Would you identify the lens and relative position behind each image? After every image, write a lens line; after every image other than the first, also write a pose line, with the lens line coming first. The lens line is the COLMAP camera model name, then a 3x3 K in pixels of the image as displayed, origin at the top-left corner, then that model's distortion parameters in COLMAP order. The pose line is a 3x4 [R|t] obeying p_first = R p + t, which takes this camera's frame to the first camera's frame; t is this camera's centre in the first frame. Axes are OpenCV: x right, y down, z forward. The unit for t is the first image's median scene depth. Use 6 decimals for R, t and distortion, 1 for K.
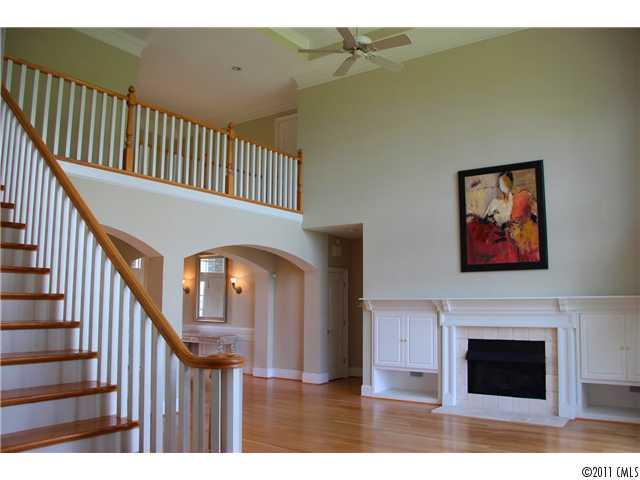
lens RADIAL K [[512.3, 0, 320.0], [0, 512.3, 240.0], [0, 0, 1]] dist [-0.124637, -0.000113]
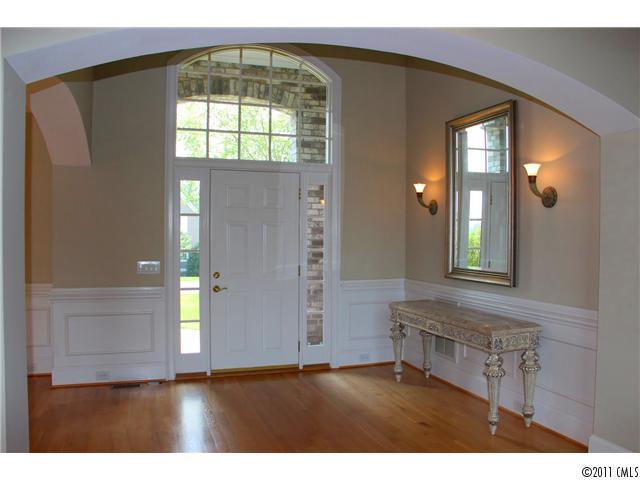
lens RADIAL K [[512.3, 0, 320.0], [0, 512.3, 240.0], [0, 0, 1]] dist [-0.124637, -0.000113]
pose [[0.814333, 0.004208, -0.580382, -0.103200], [0.061812, 0.993658, 0.093933, 0.099851], [0.577097, -0.112367, 0.808908, 0.733728]]
